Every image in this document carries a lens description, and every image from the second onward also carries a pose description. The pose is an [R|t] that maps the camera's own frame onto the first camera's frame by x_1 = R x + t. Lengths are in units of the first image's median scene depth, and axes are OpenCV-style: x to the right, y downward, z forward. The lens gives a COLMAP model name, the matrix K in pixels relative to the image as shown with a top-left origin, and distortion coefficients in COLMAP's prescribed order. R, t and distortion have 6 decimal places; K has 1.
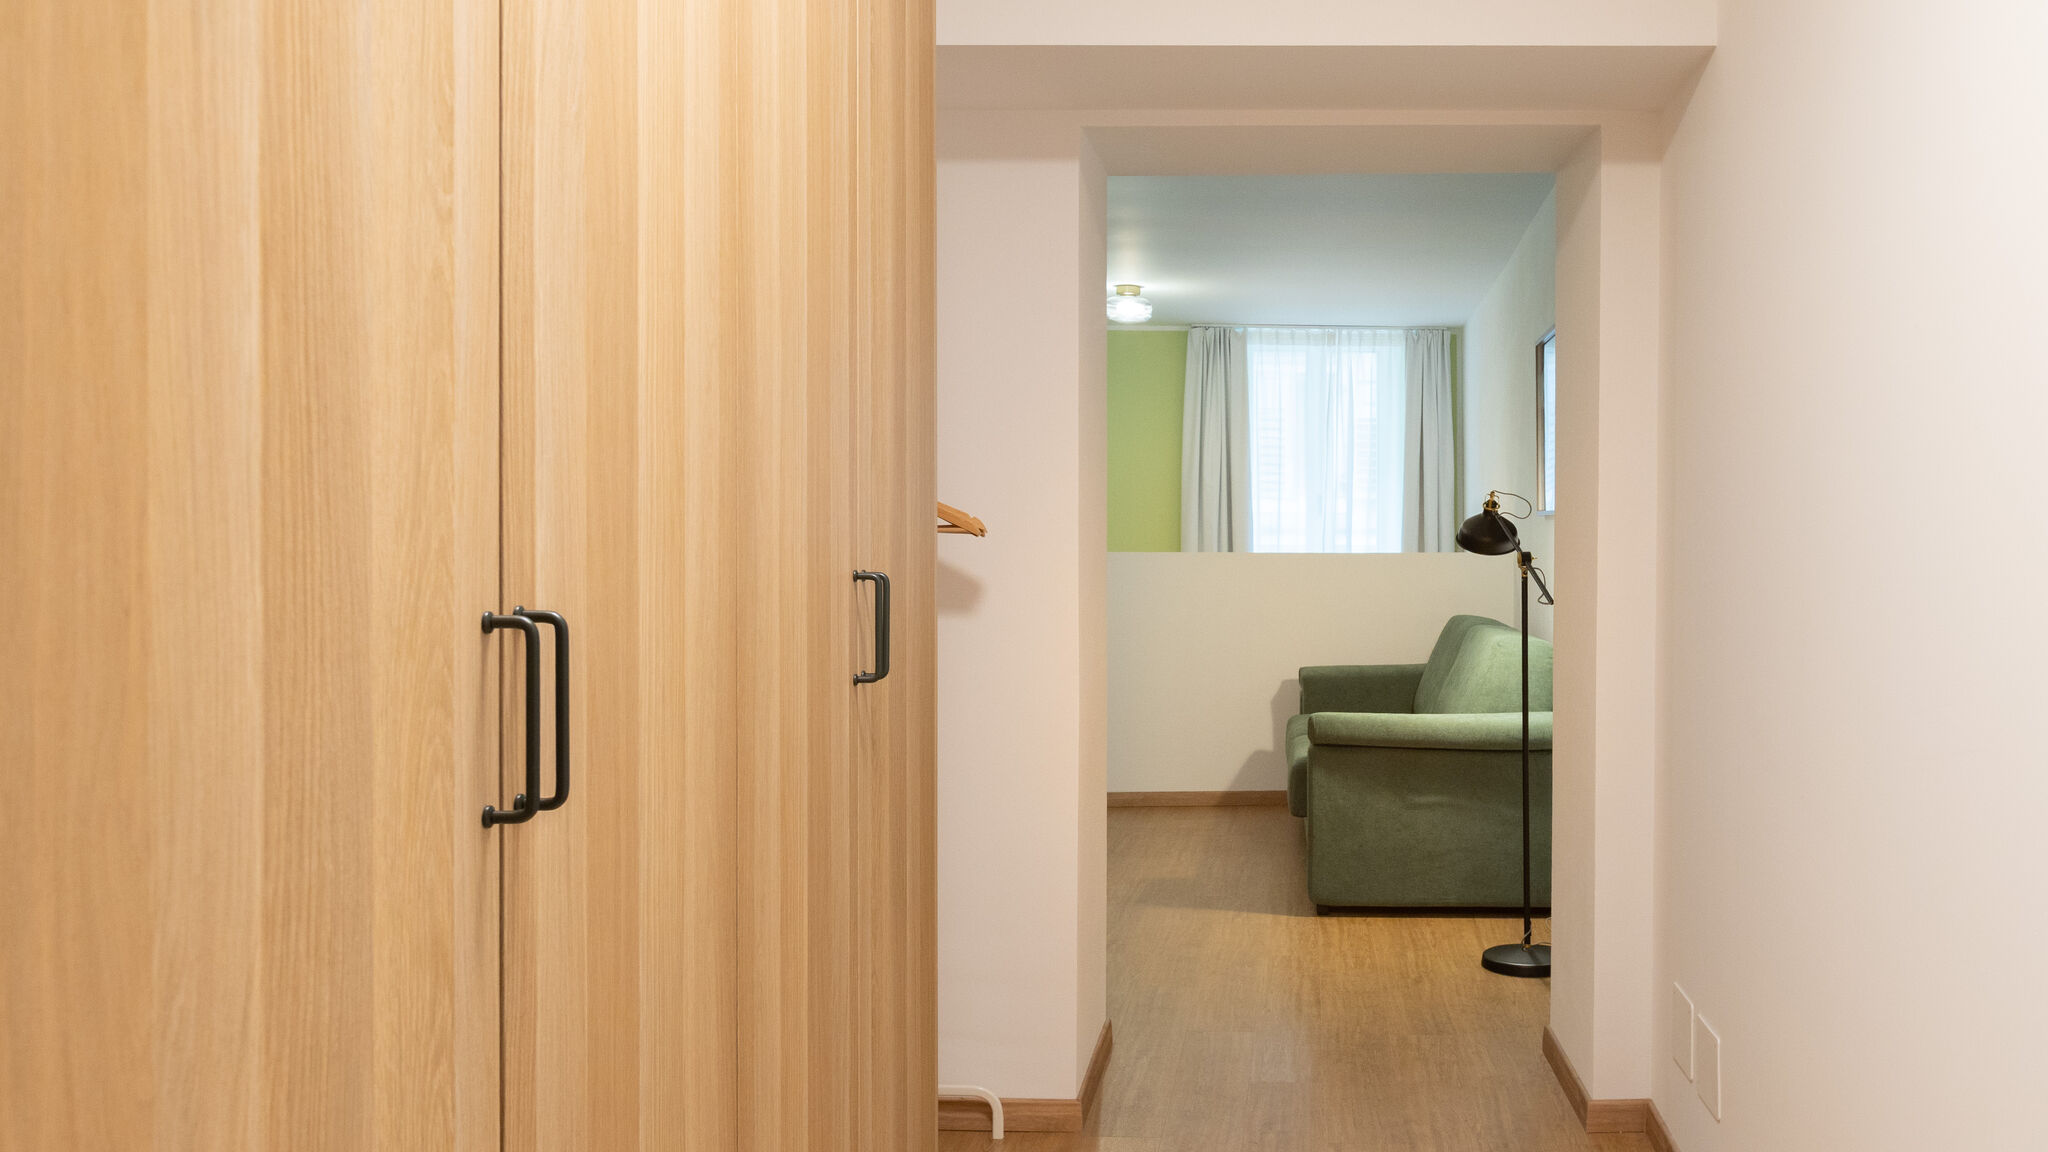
lens RADIAL K [[1155.4, 0, 1025.3], [0, 1155.4, 541.5], [0, 0, 1]] dist [-0.000119, -0.000064]
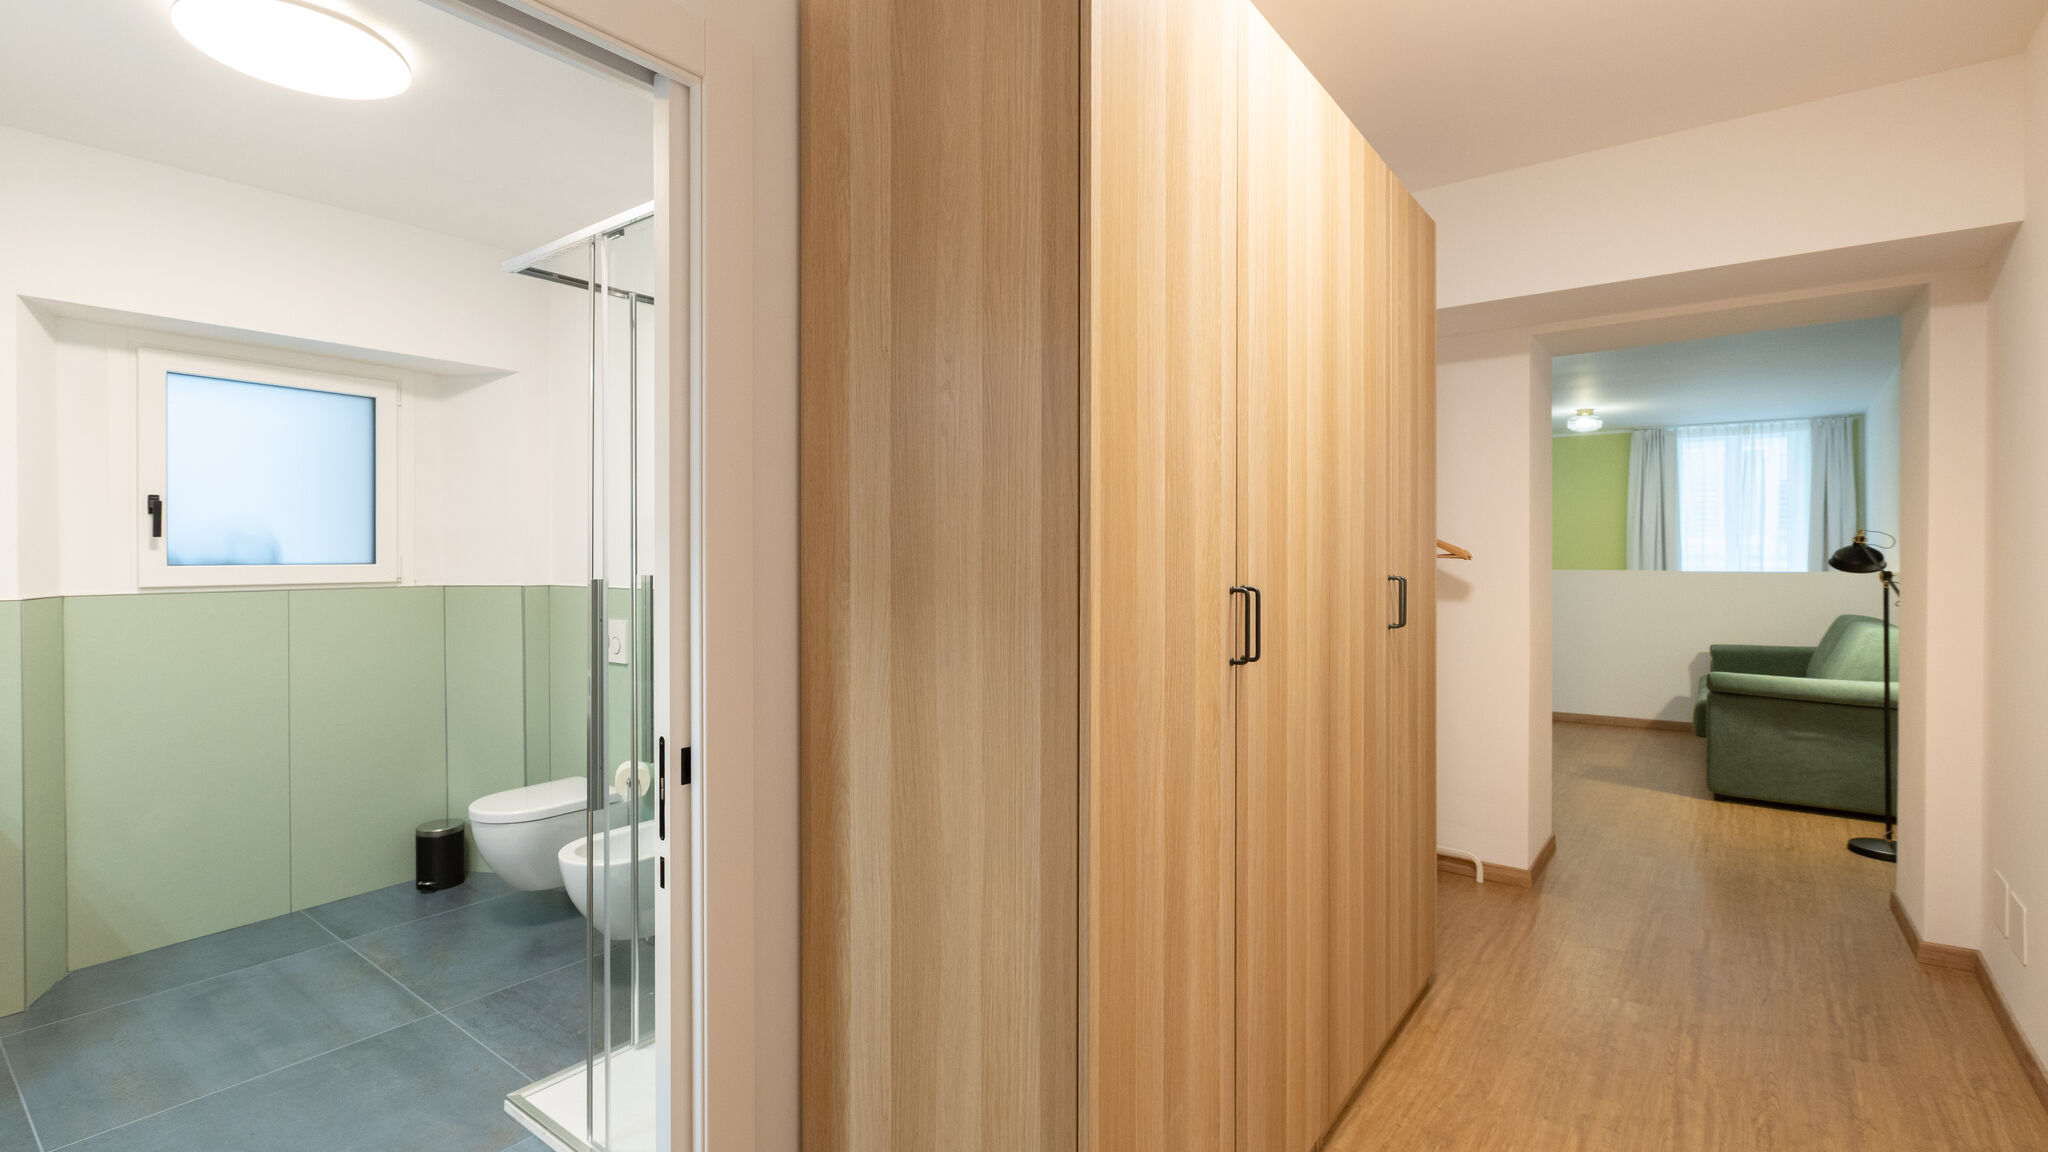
lens RADIAL K [[924.8, 0, 1020.4], [0, 924.8, 558.1], [0, 0, 1]] dist [-0.000550, -0.000469]
pose [[0.809433, -0.000661, -0.587212, 0.233833], [-0.005982, 0.999938, -0.009371, 0.010109], [0.587182, 0.011097, 0.809379, -0.601592]]
